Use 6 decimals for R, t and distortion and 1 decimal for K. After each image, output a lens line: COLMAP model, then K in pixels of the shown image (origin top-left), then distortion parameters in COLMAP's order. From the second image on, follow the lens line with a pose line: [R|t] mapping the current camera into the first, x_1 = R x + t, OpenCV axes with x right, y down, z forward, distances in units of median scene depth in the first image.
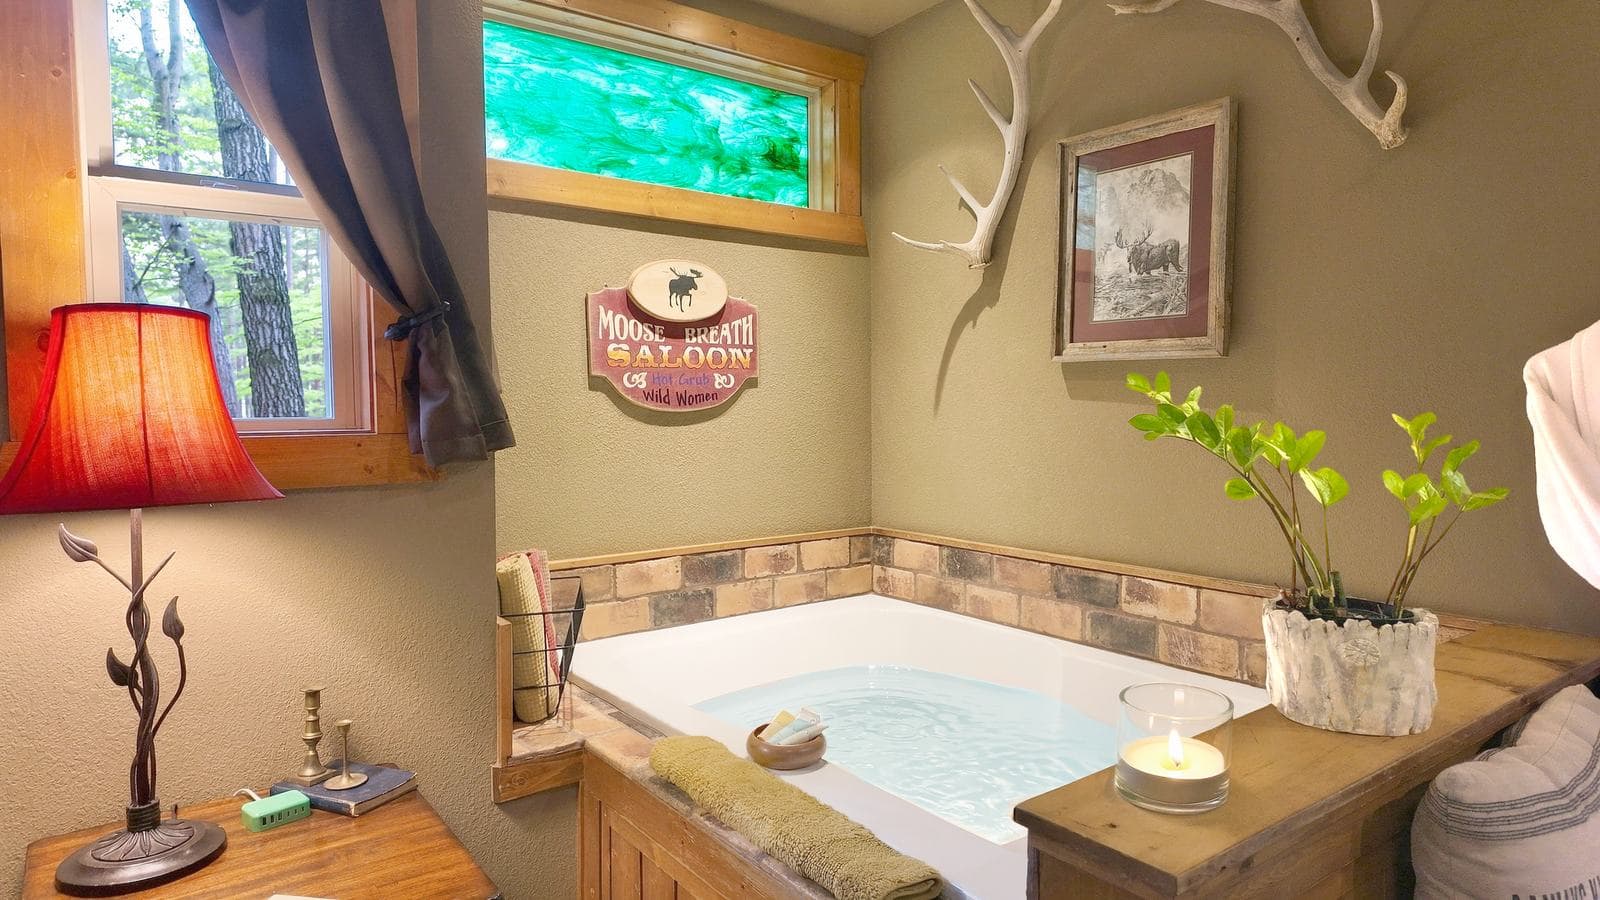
lens RADIAL K [[930.7, 0, 803.5], [0, 930.7, 447.2], [0, 0, 1]] dist [0.062896, -0.070749]
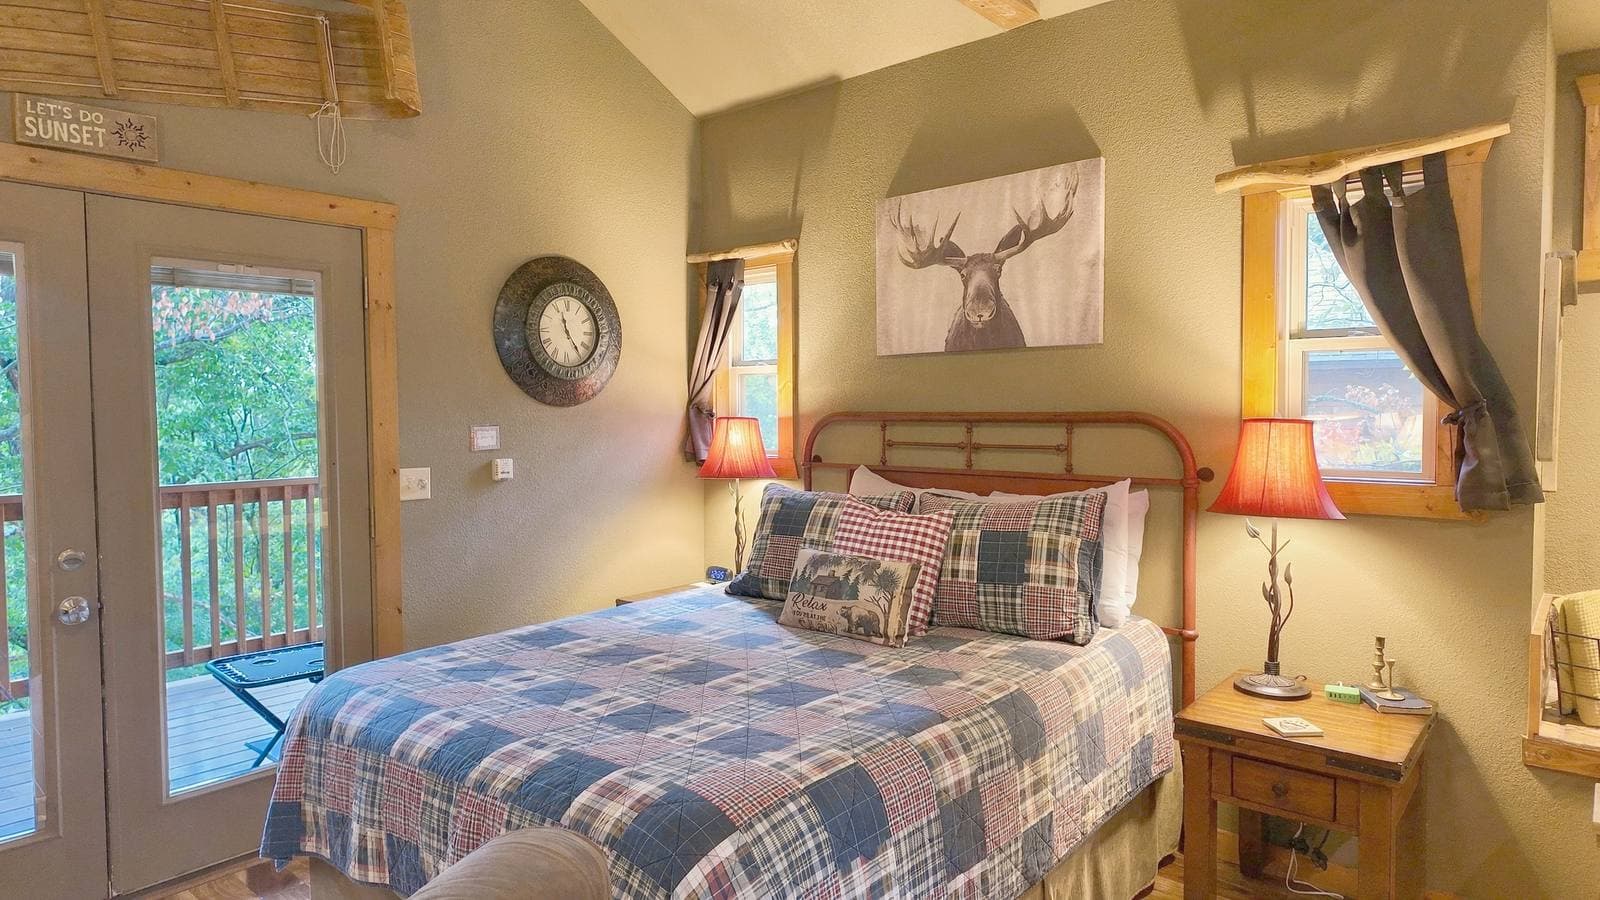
lens RADIAL K [[930.7, 0, 803.5], [0, 930.7, 447.2], [0, 0, 1]] dist [0.062896, -0.070749]
pose [[0.230283, 0.042250, -0.972206, 0.854124], [-0.046138, 0.998408, 0.032460, -0.083209], [0.972029, 0.037381, 0.231866, -0.388874]]
